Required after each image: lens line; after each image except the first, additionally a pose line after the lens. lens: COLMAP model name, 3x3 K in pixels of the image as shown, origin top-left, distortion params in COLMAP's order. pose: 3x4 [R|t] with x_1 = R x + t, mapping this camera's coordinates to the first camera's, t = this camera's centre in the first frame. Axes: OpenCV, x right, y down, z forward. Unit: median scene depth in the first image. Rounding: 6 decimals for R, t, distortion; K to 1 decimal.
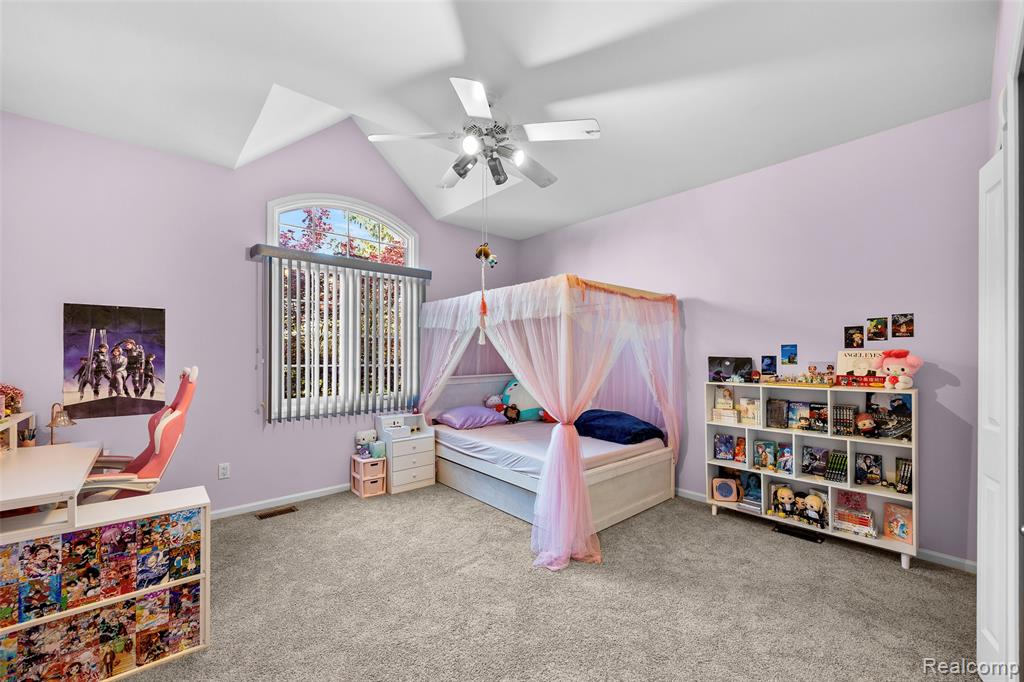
lens RADIAL K [[410.5, 0, 510.2], [0, 410.5, 349.8], [0, 0, 1]] dist [-0.002016, 0.000457]
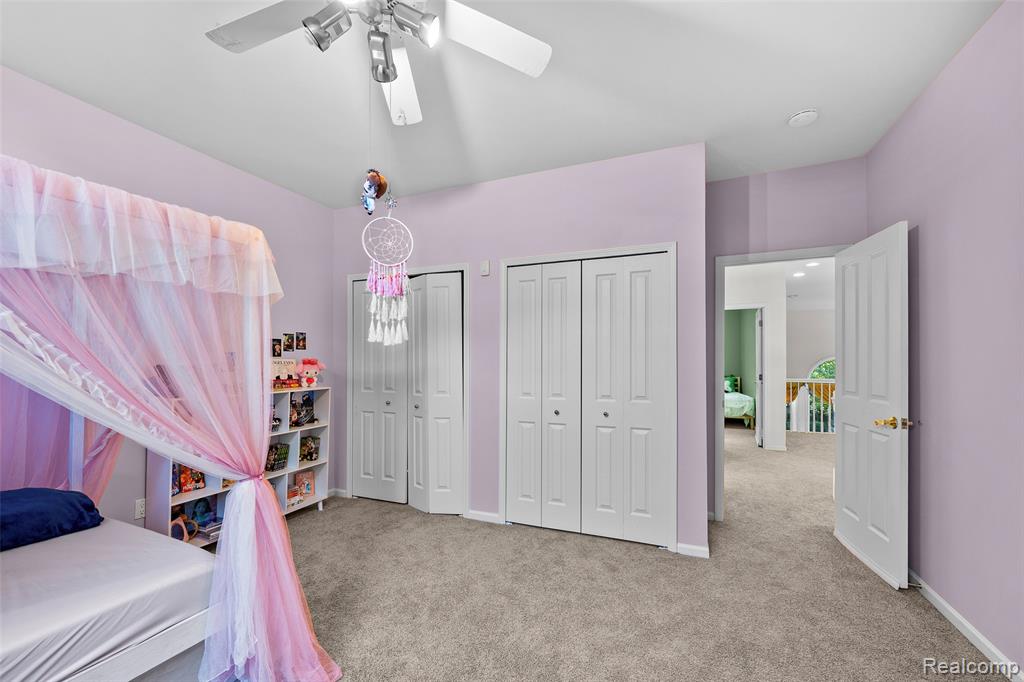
lens RADIAL K [[410.5, 0, 508.4], [0, 410.5, 360.8], [0, 0, 1]] dist [-0.002016, 0.000457]
pose [[-0.442736, 0.005507, 0.896635, -0.574235], [-0.008445, 0.999911, -0.010311, 0.015109], [-0.896612, -0.012137, -0.442650, 0.974016]]
